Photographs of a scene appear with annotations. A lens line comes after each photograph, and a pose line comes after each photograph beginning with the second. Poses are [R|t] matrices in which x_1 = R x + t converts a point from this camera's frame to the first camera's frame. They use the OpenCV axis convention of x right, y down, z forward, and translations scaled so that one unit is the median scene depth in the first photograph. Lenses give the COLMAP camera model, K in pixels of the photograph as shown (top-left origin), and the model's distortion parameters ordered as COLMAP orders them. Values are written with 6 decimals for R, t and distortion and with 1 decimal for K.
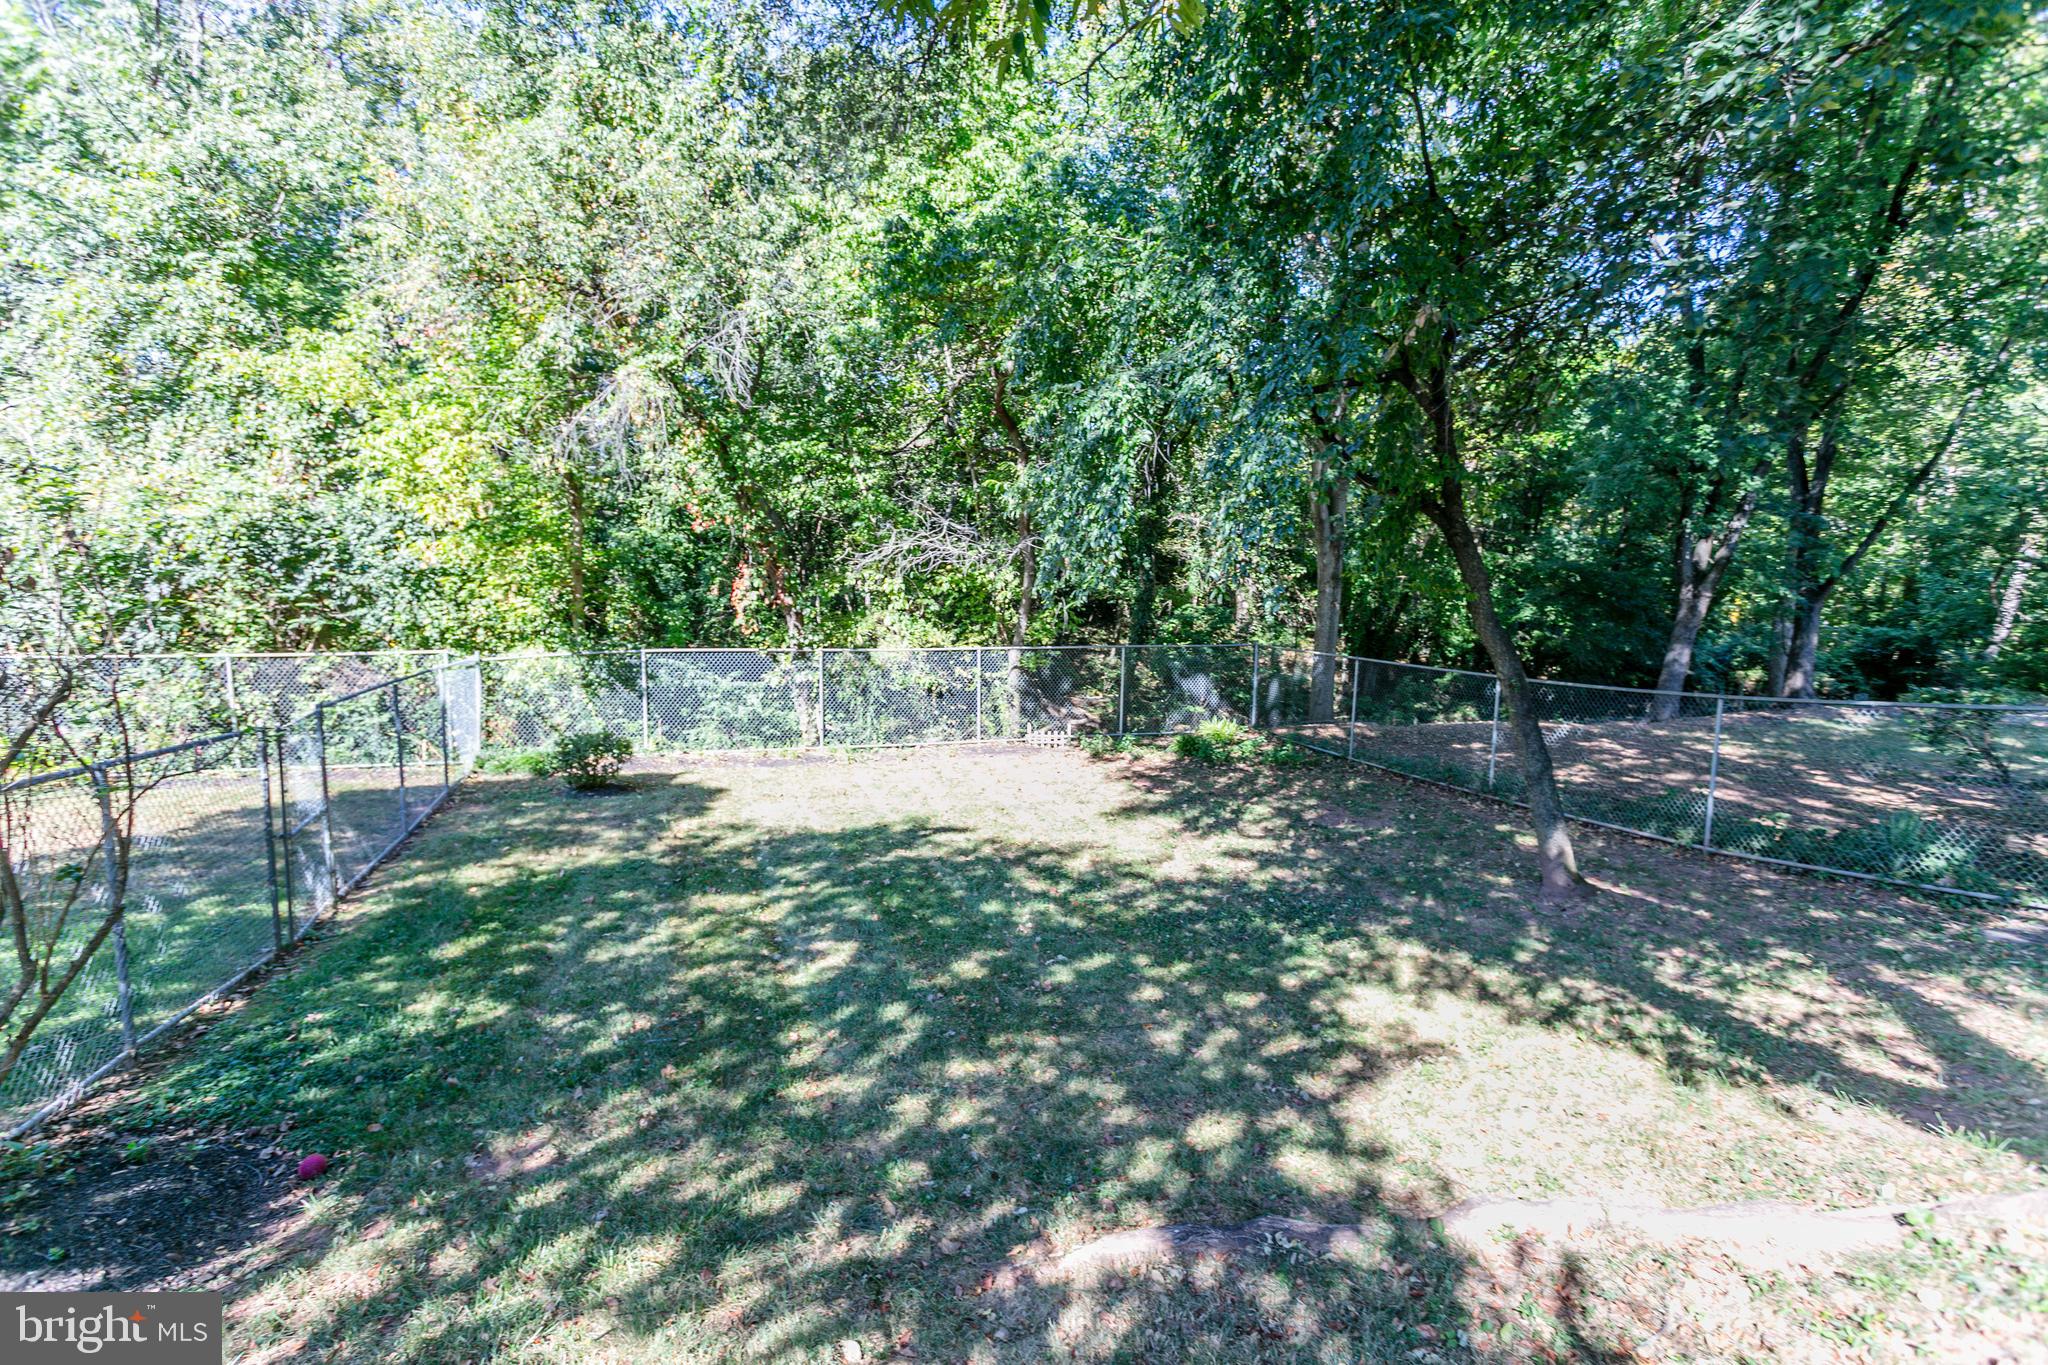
lens RADIAL K [[967.6, 0, 1024.0], [0, 967.6, 682.5], [0, 0, 1]] dist [0.003443, 0.000349]
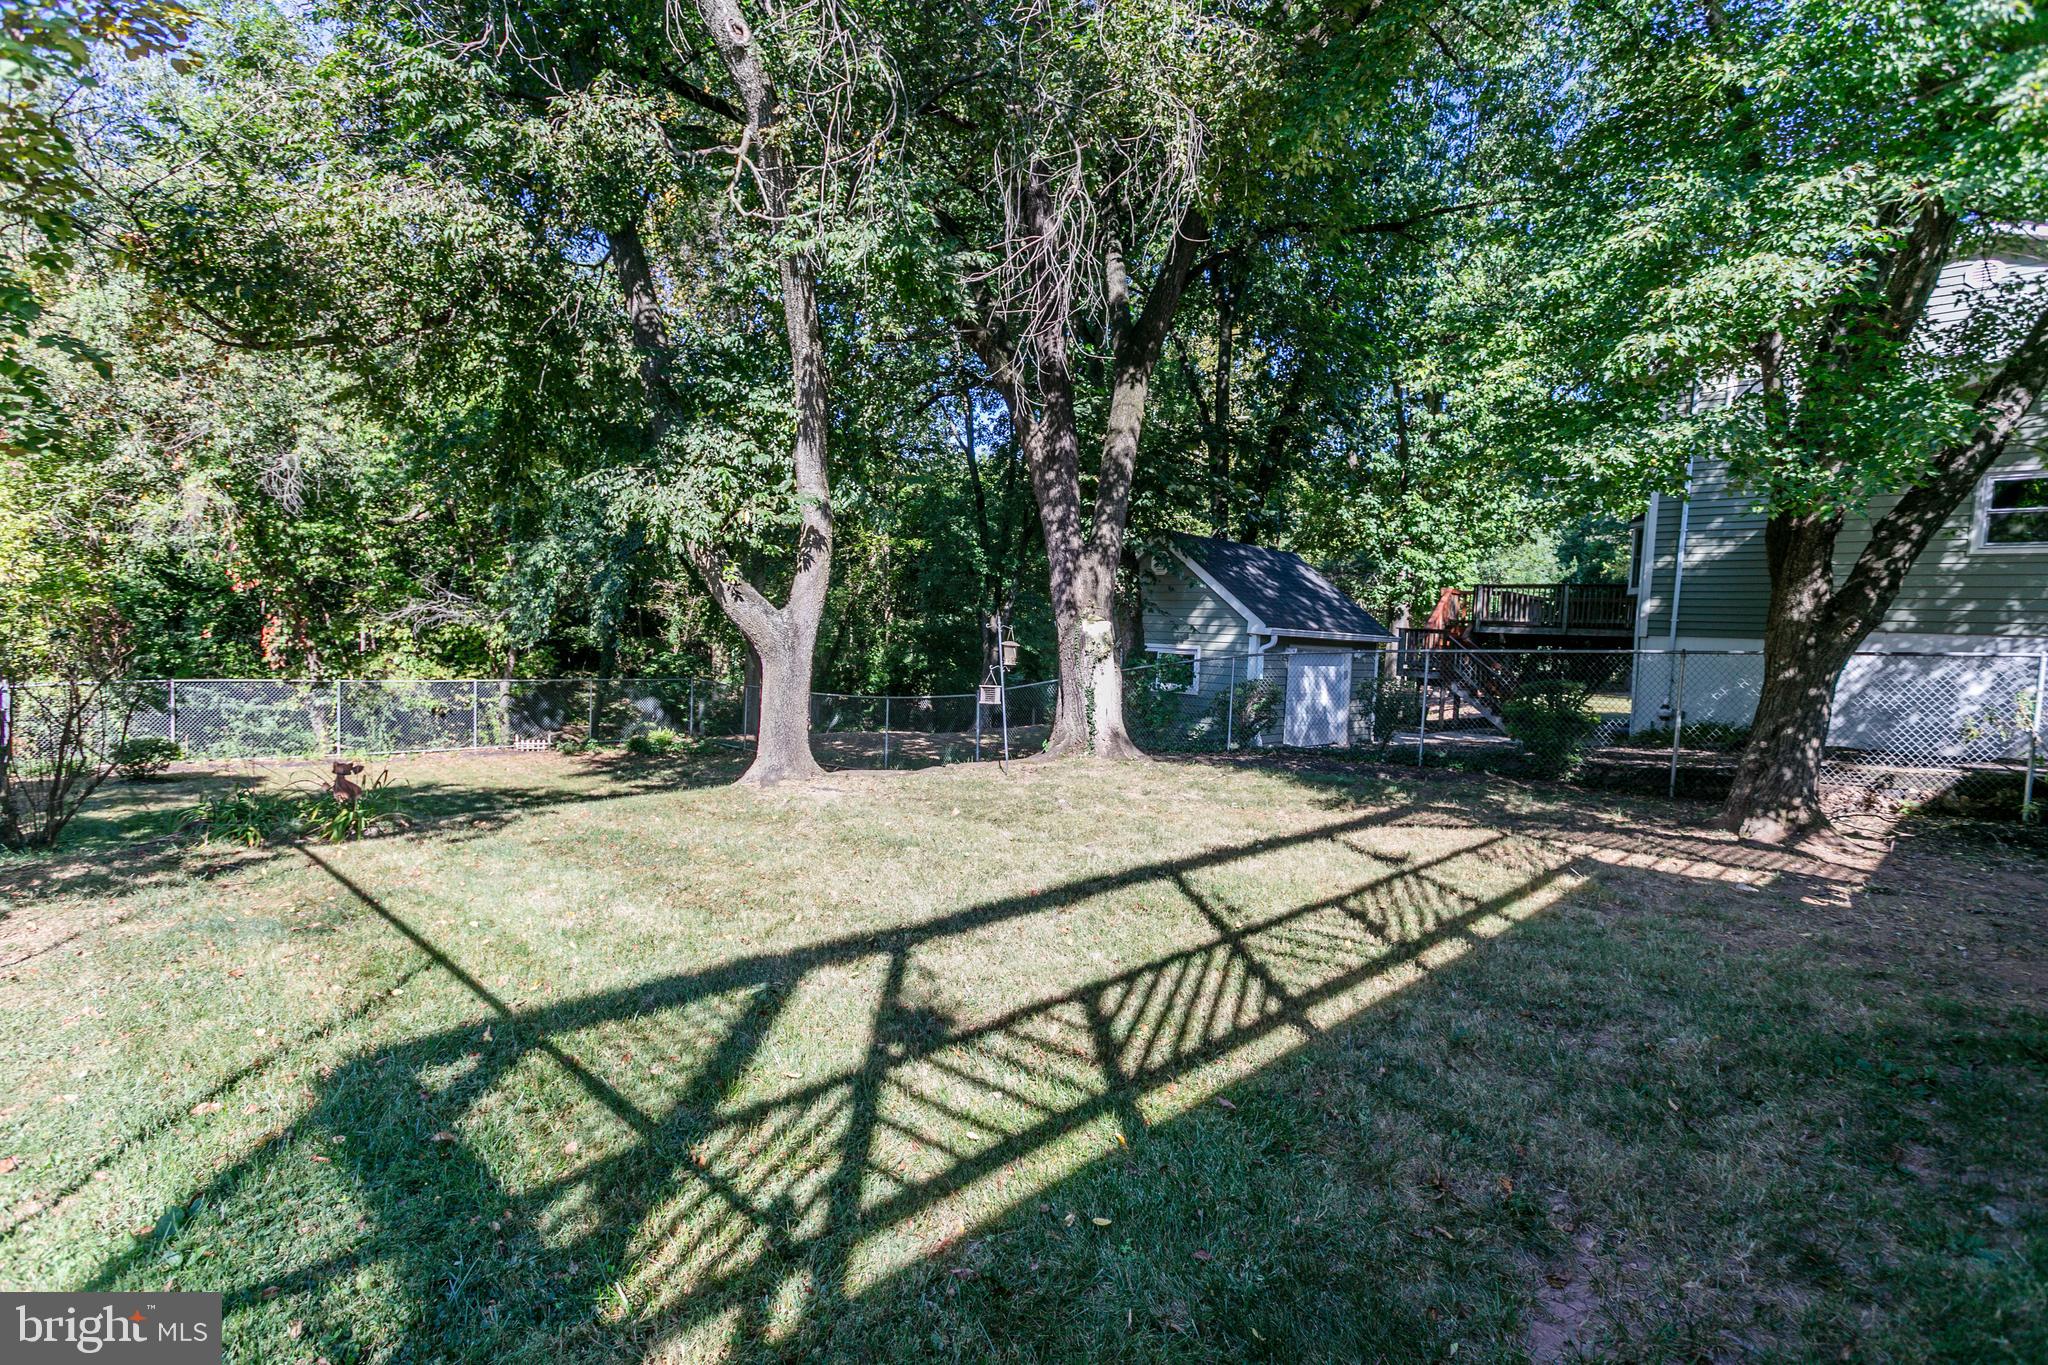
lens RADIAL K [[967.6, 0, 1024.0], [0, 967.6, 682.5], [0, 0, 1]] dist [0.003443, 0.000349]
pose [[0.893363, -0.001618, 0.449333, 0.031903], [0.025766, 0.998533, -0.047633, 0.053917], [-0.448597, 0.054131, 0.892094, -0.588201]]
